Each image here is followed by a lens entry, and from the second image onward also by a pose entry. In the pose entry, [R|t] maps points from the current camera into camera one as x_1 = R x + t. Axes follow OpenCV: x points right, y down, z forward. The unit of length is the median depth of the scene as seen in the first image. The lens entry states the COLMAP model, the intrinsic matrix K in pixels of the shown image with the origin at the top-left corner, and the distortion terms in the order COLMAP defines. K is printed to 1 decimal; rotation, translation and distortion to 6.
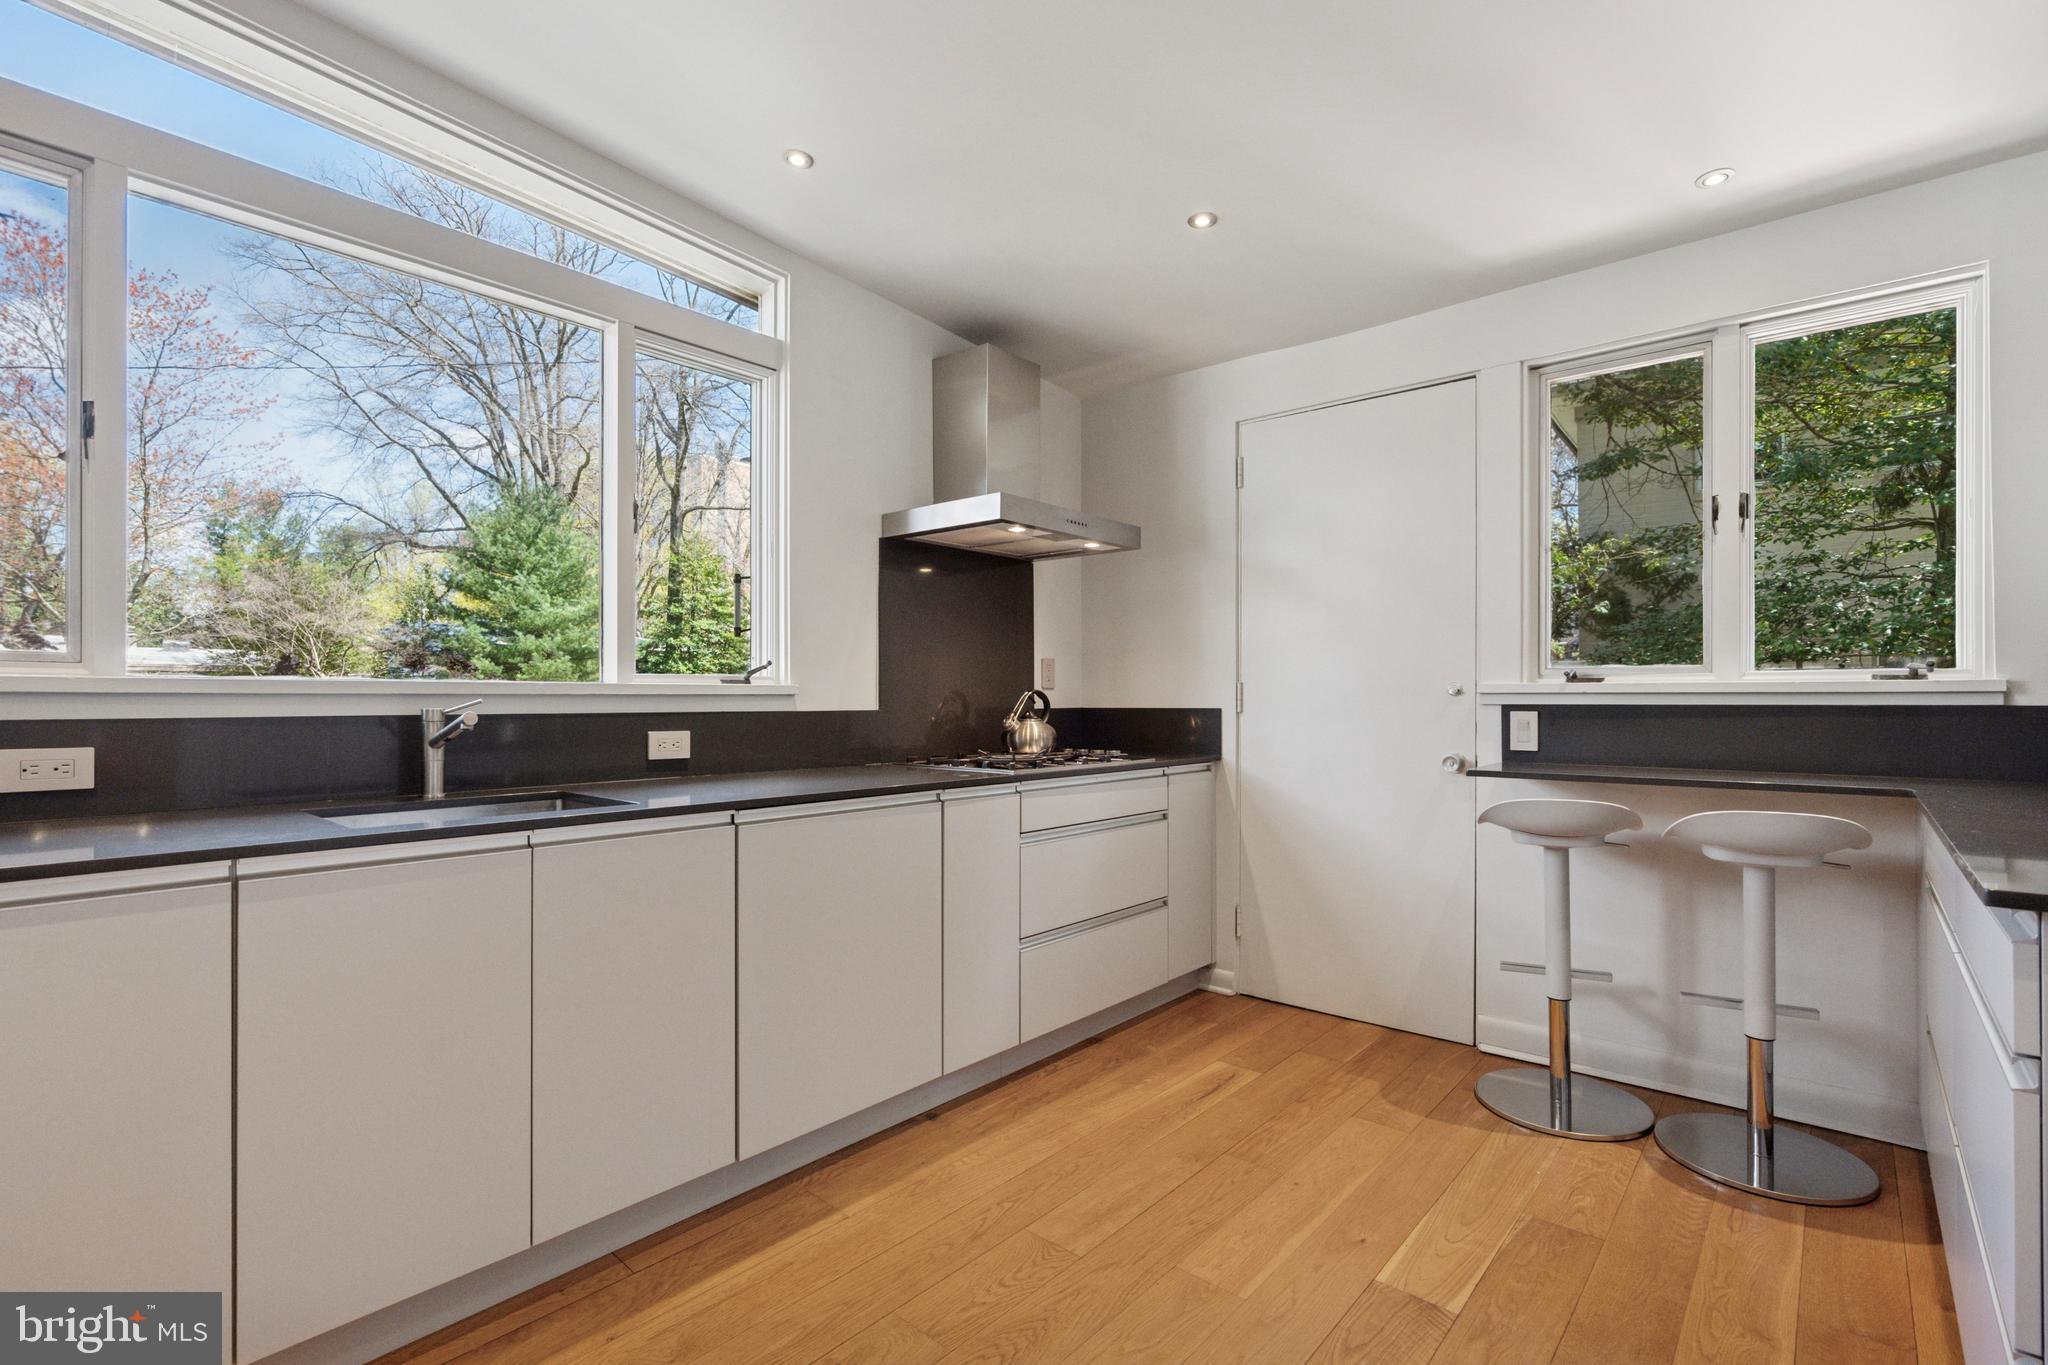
lens RADIAL K [[931.2, 0, 1018.9], [0, 931.2, 687.1], [0, 0, 1]] dist [-0.004627, 0.002192]
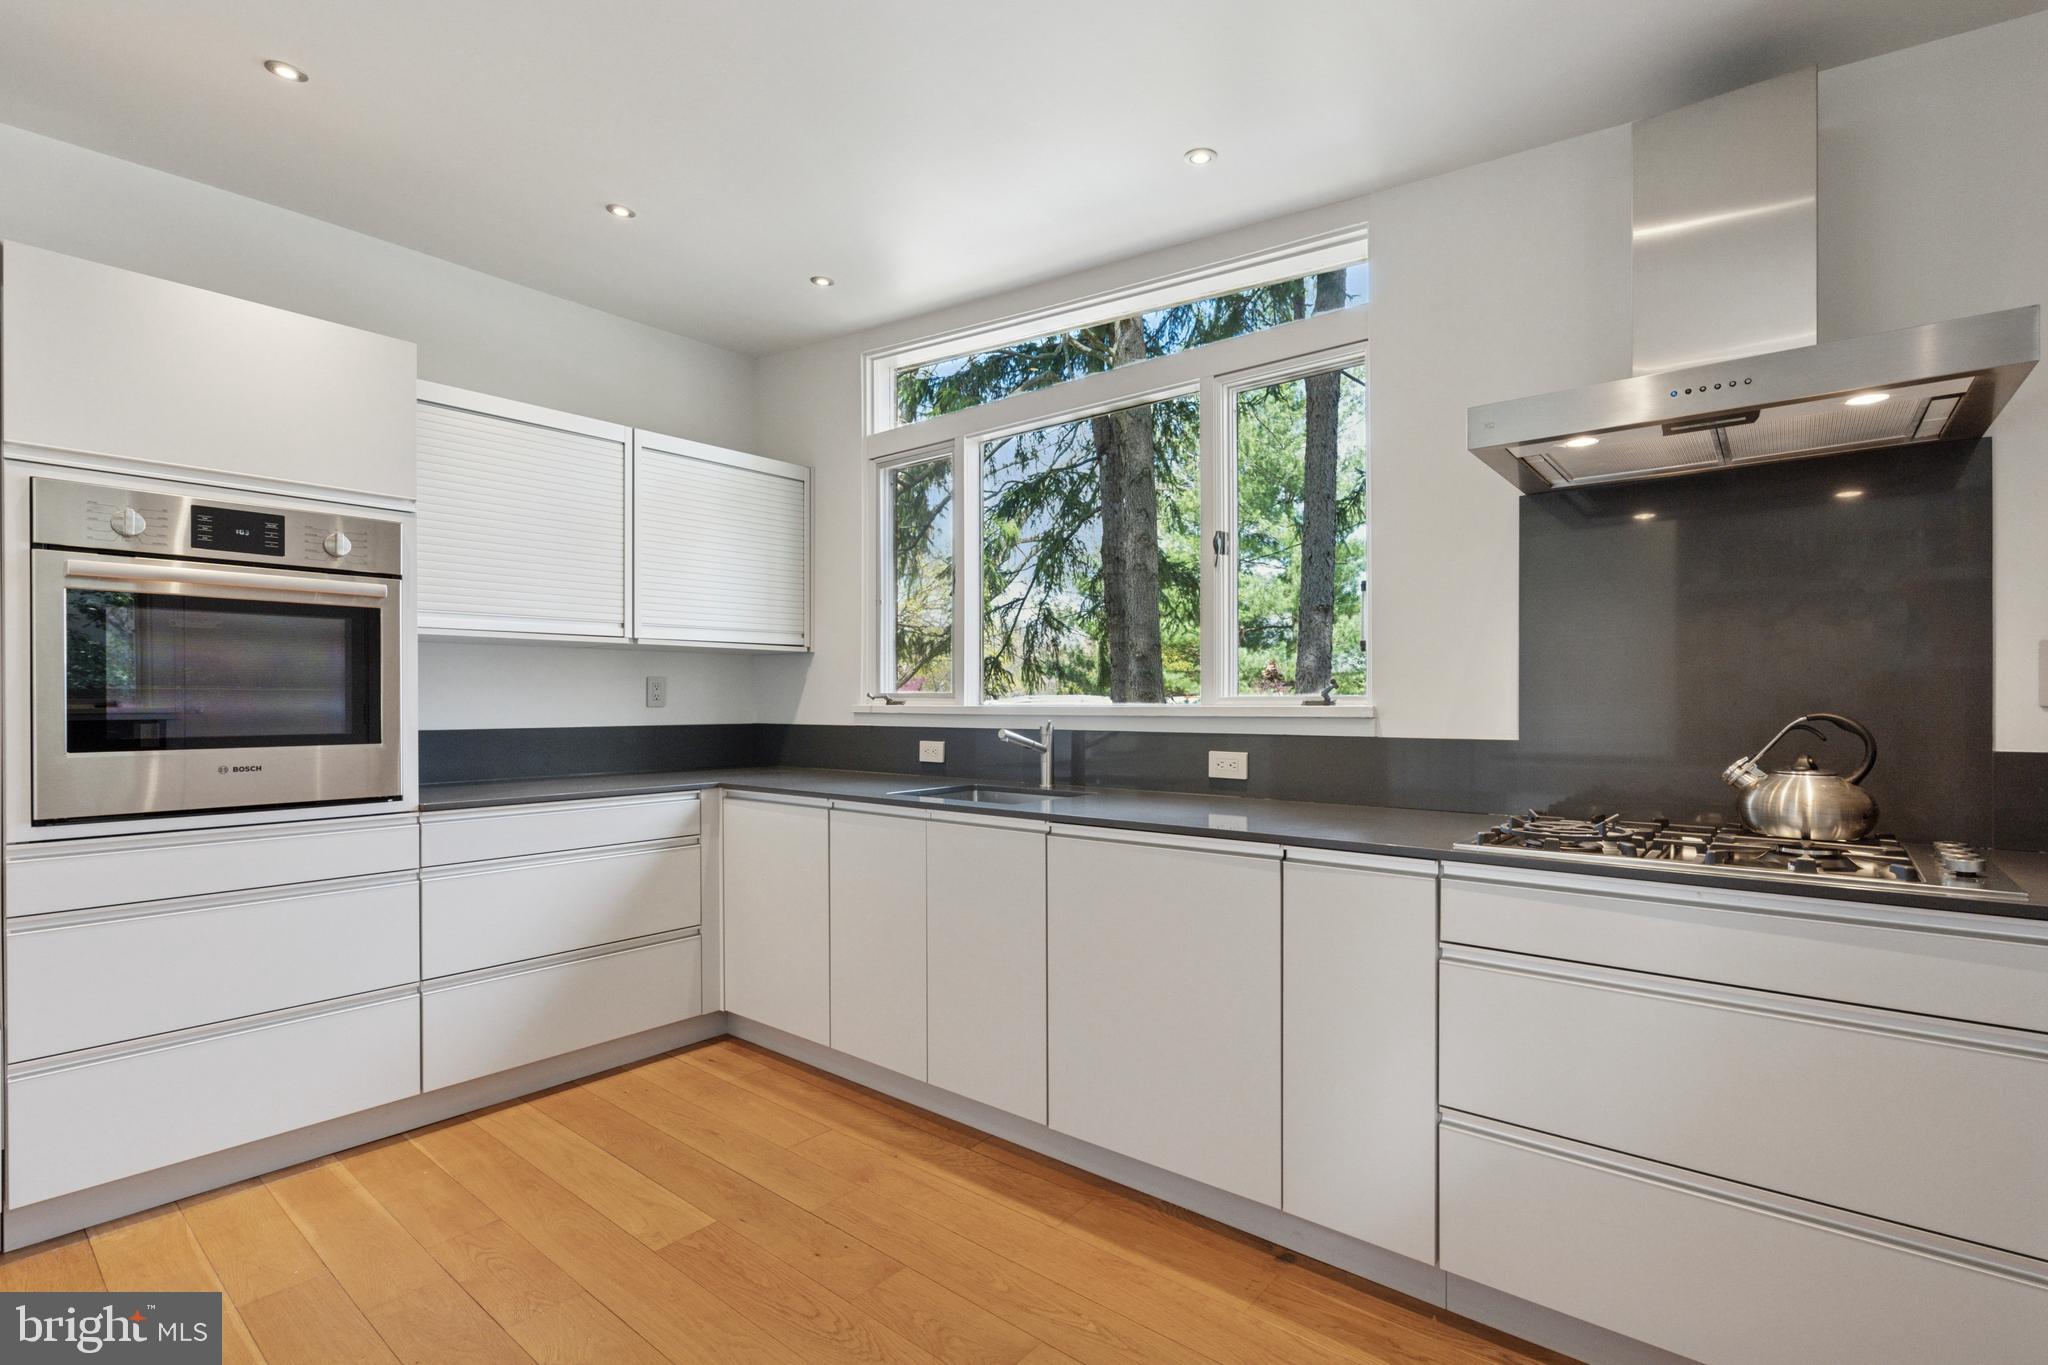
lens RADIAL K [[931.2, 0, 1023.3], [0, 931.2, 704.2], [0, 0, 1]] dist [-0.004627, 0.002192]
pose [[0.035435, -0.002899, -0.999368, 0.626448], [0.012717, 0.999916, -0.002450, -0.006565], [0.999291, -0.012622, 0.035469, 0.692145]]
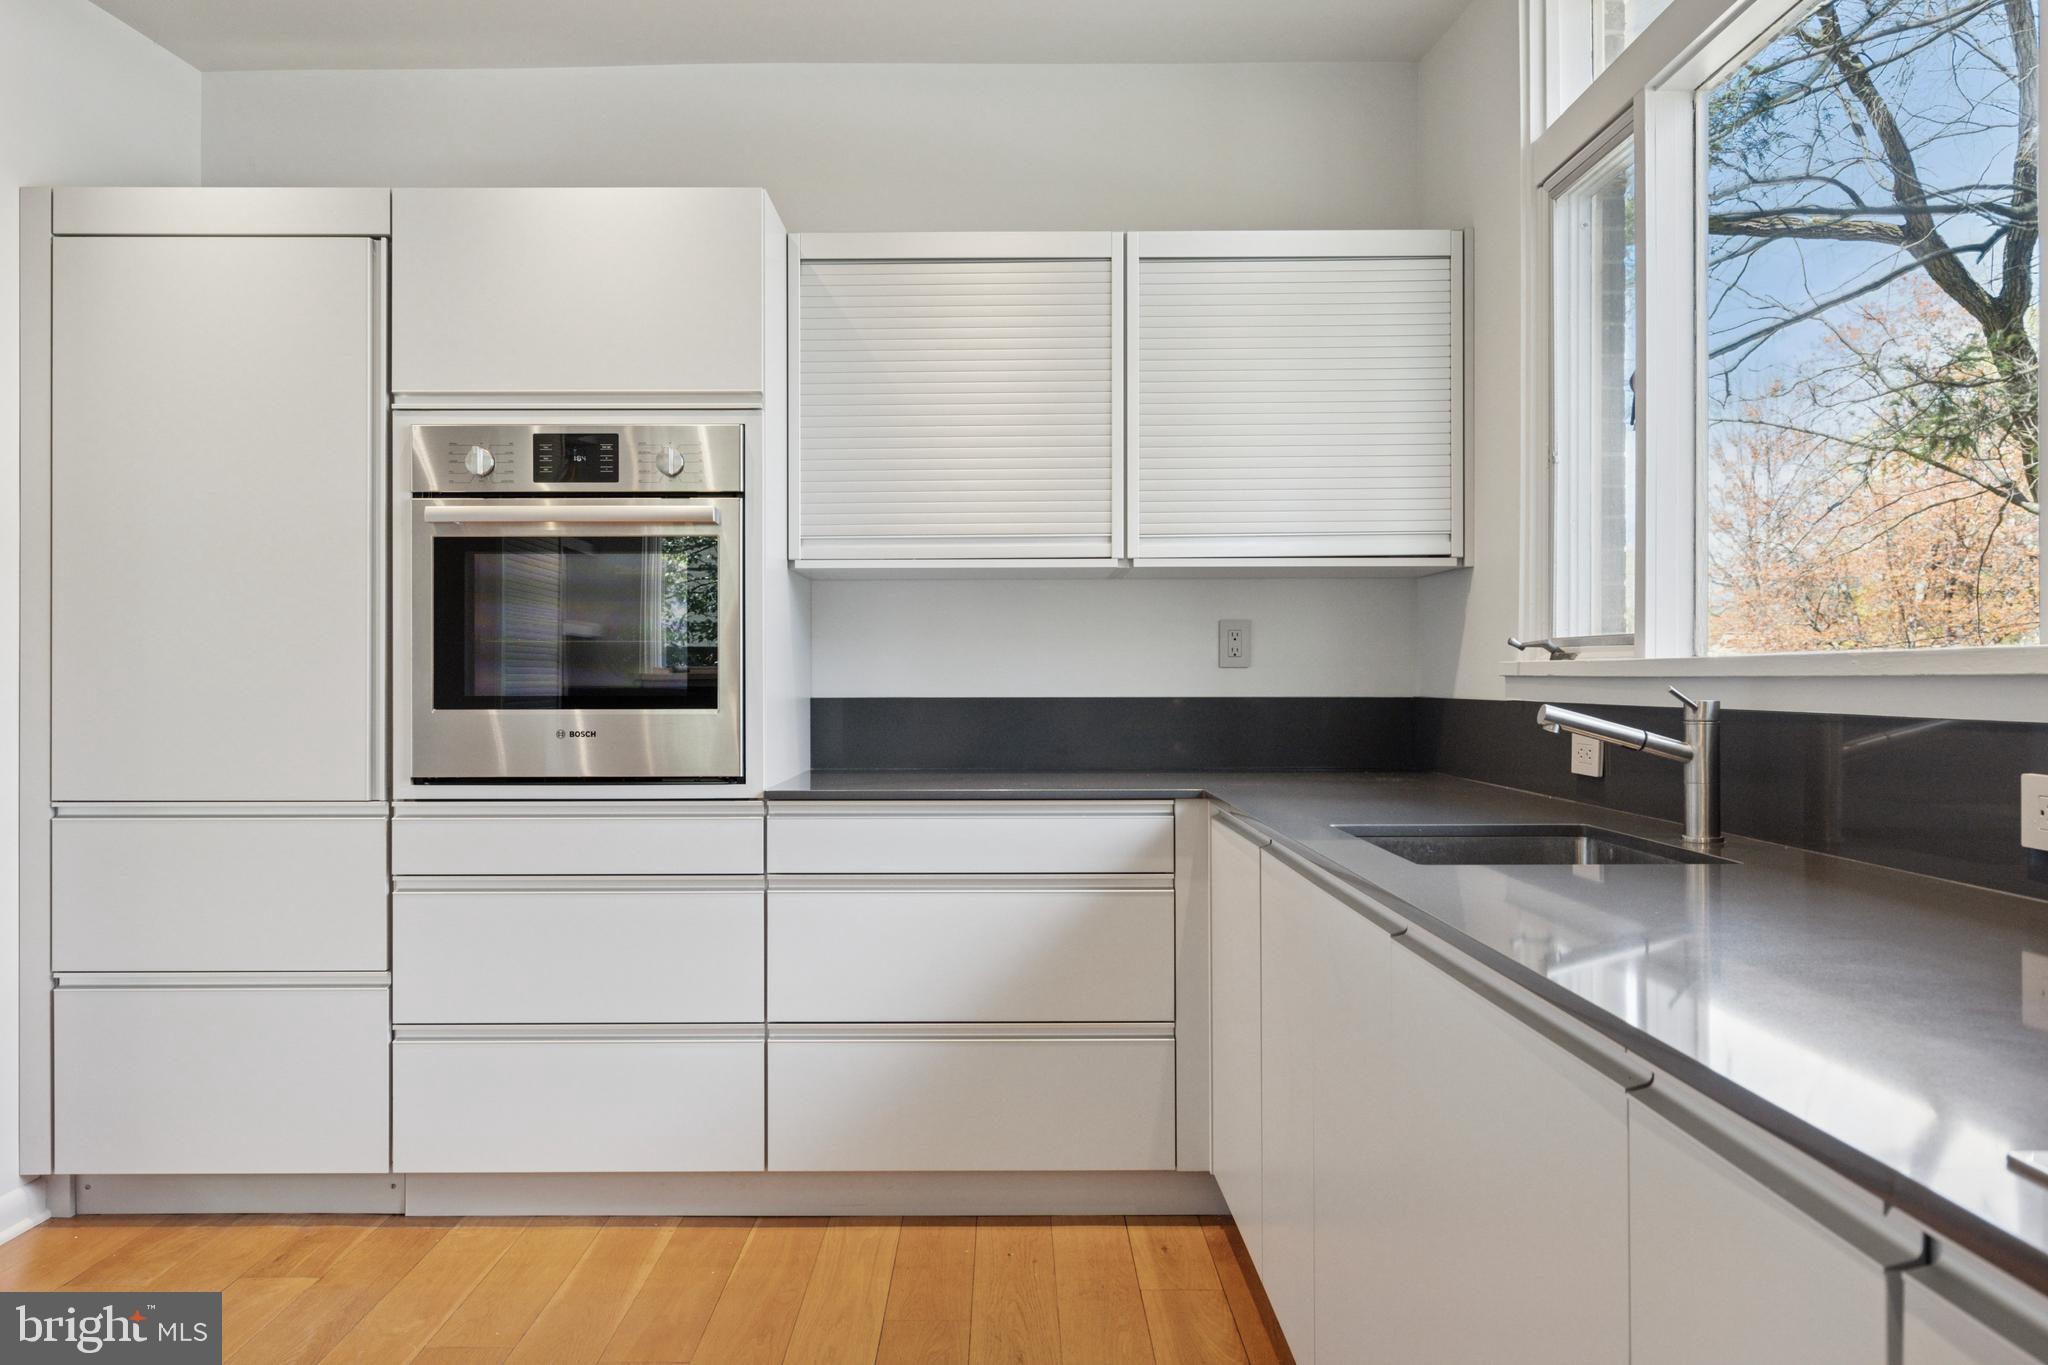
lens RADIAL K [[1474.8, 0, 1008.2], [0, 1474.8, 673.8], [0, 0, 1]] dist [0.003290, -0.000145]
pose [[-0.736737, -0.004943, -0.676162, 0.350832], [0.005569, 0.999895, -0.013379, 0.008169], [0.676157, -0.013622, -0.736632, 1.014881]]
